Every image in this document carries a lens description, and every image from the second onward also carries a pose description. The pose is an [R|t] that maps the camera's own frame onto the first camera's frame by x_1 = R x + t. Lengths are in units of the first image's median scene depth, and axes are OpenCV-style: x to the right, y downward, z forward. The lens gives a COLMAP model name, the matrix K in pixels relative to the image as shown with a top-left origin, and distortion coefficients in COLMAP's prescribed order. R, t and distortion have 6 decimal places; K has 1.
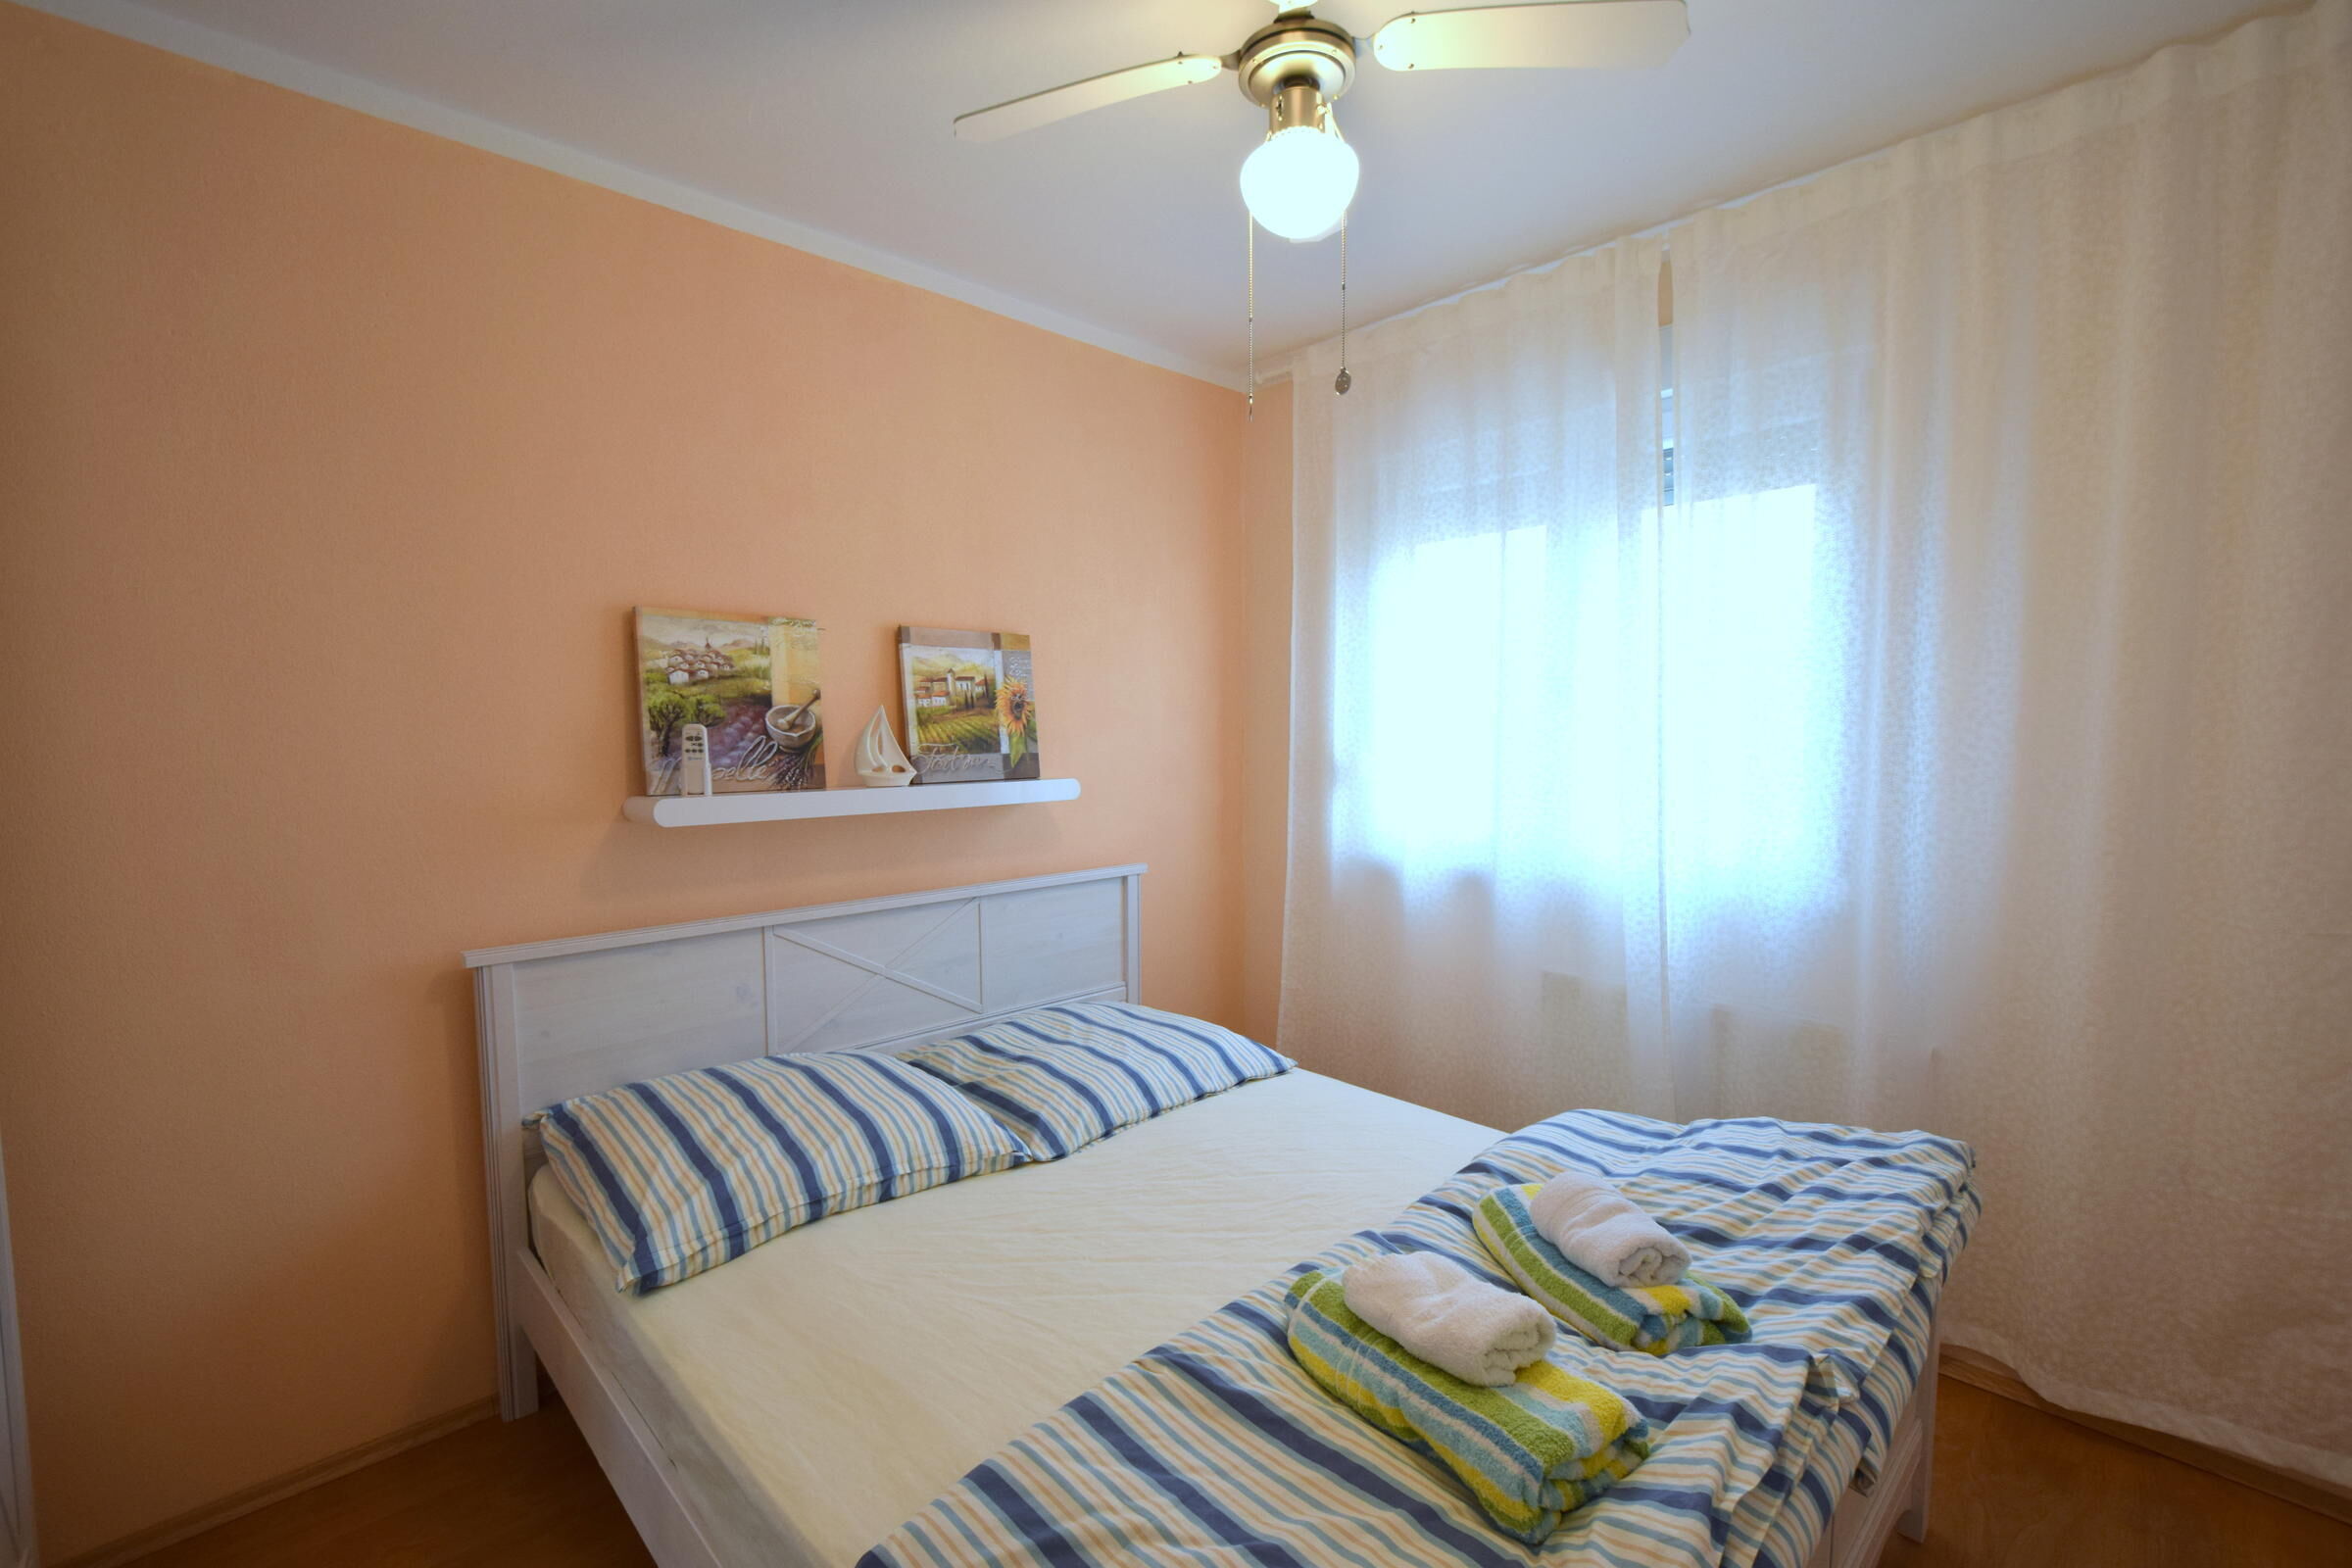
lens RADIAL K [[1018.8, 0, 1182.9], [0, 1018.8, 810.4], [0, 0, 1]] dist [0.008969, -0.009173]
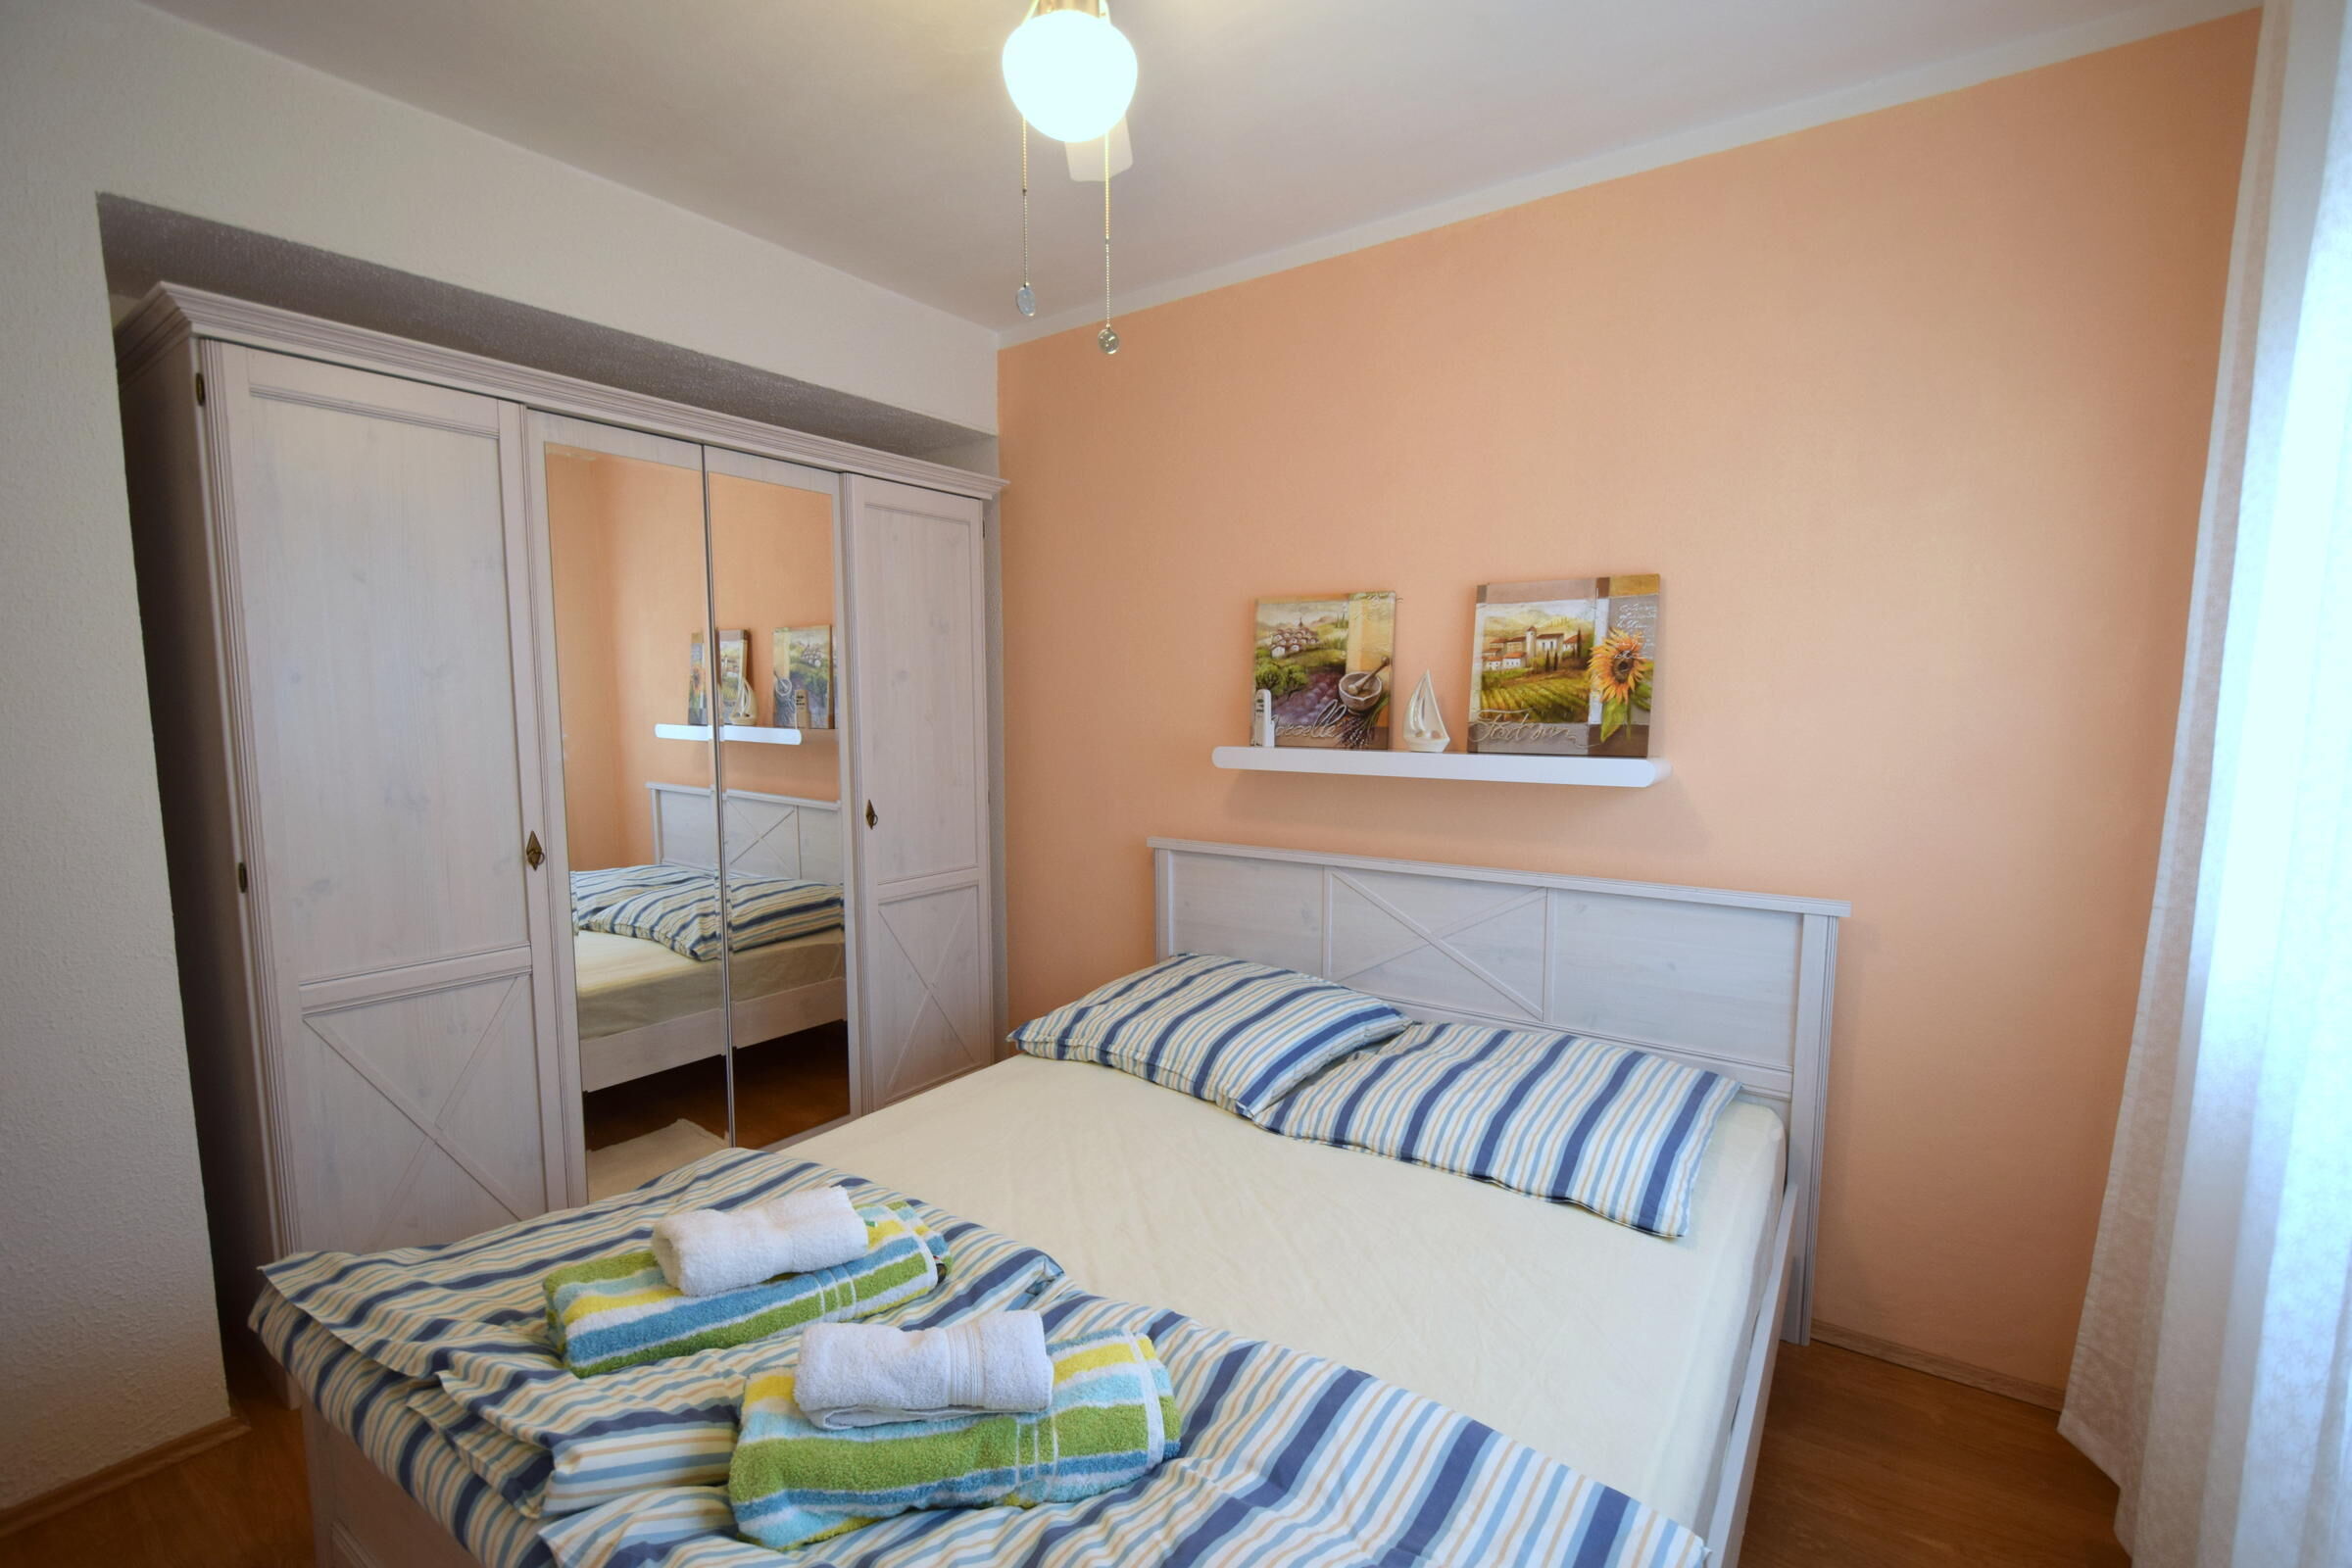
lens RADIAL K [[1018.8, 0, 1182.9], [0, 1018.8, 810.4], [0, 0, 1]] dist [0.008969, -0.009173]
pose [[0.198857, 0.112890, -0.973505, 0.608363], [-0.082196, 0.991765, 0.098217, -0.042902], [0.976576, 0.060487, 0.206498, 0.539879]]
